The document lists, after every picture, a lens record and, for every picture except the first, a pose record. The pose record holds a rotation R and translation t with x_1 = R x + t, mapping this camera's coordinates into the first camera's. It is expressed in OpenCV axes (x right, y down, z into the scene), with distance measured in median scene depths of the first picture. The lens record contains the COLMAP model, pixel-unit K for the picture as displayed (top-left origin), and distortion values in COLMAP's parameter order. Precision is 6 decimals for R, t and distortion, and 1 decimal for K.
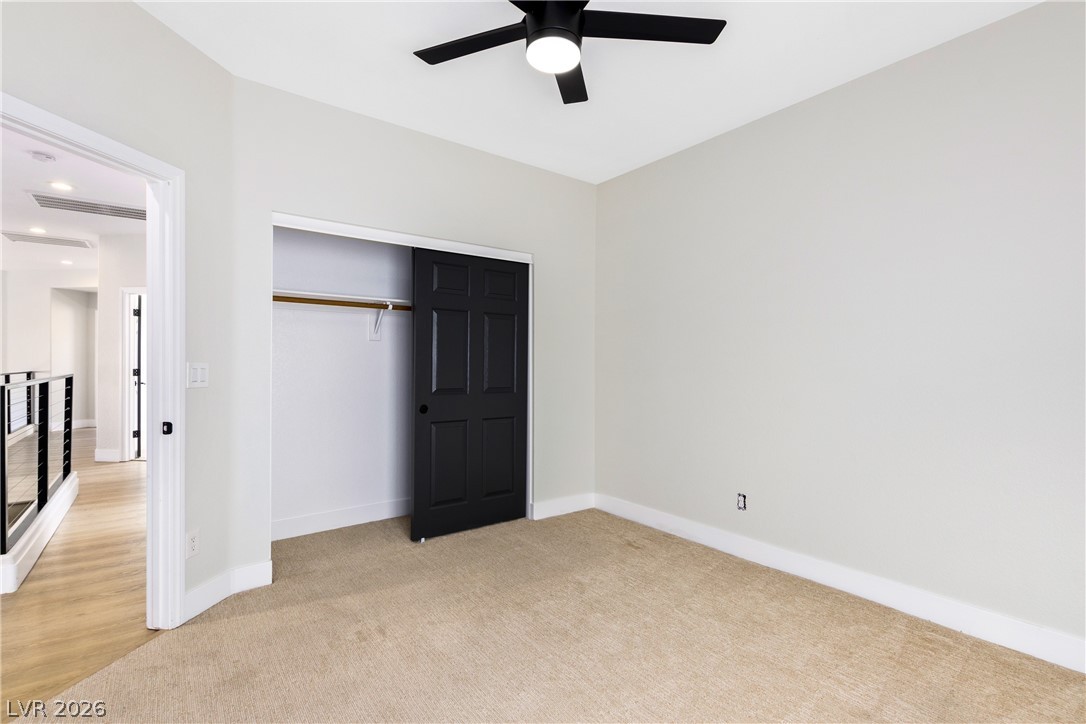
lens RADIAL K [[498.7, 0, 544.3], [0, 498.7, 386.8], [0, 0, 1]] dist [-0.025938, 0.000988]
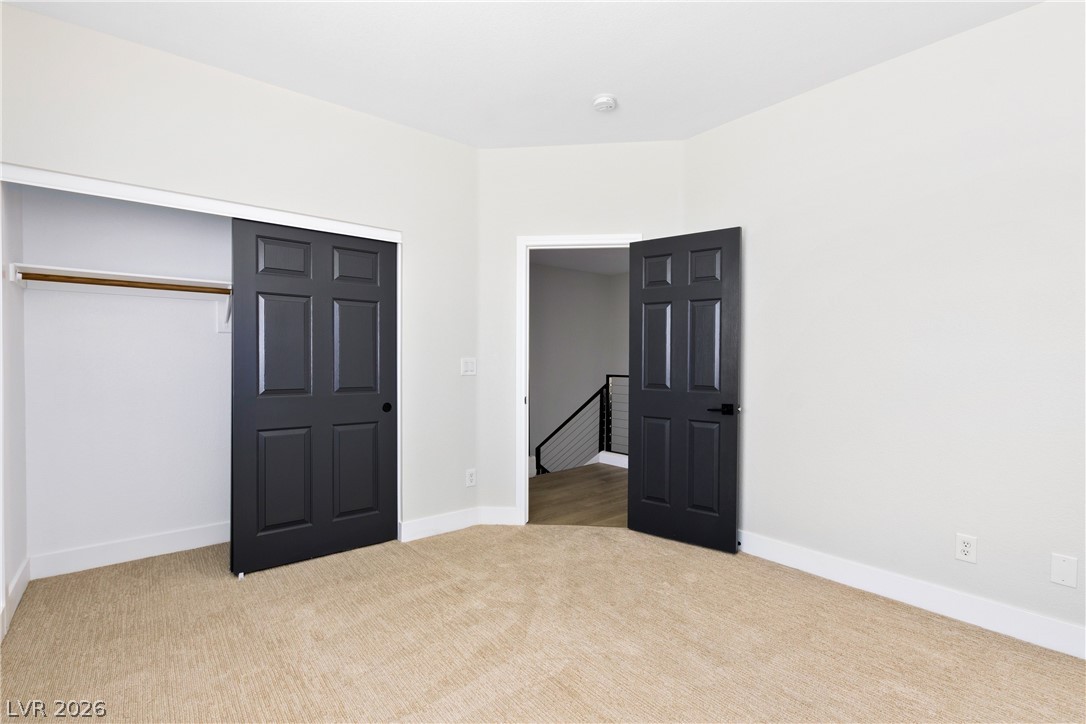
lens RADIAL K [[498.7, 0, 540.3], [0, 498.7, 361.7], [0, 0, 1]] dist [-0.025938, 0.000988]
pose [[0.999247, 0.001493, 0.038778, 0.209396], [0.000188, 0.999061, -0.043314, -0.004440], [-0.038807, 0.043289, 0.998309, 0.157864]]
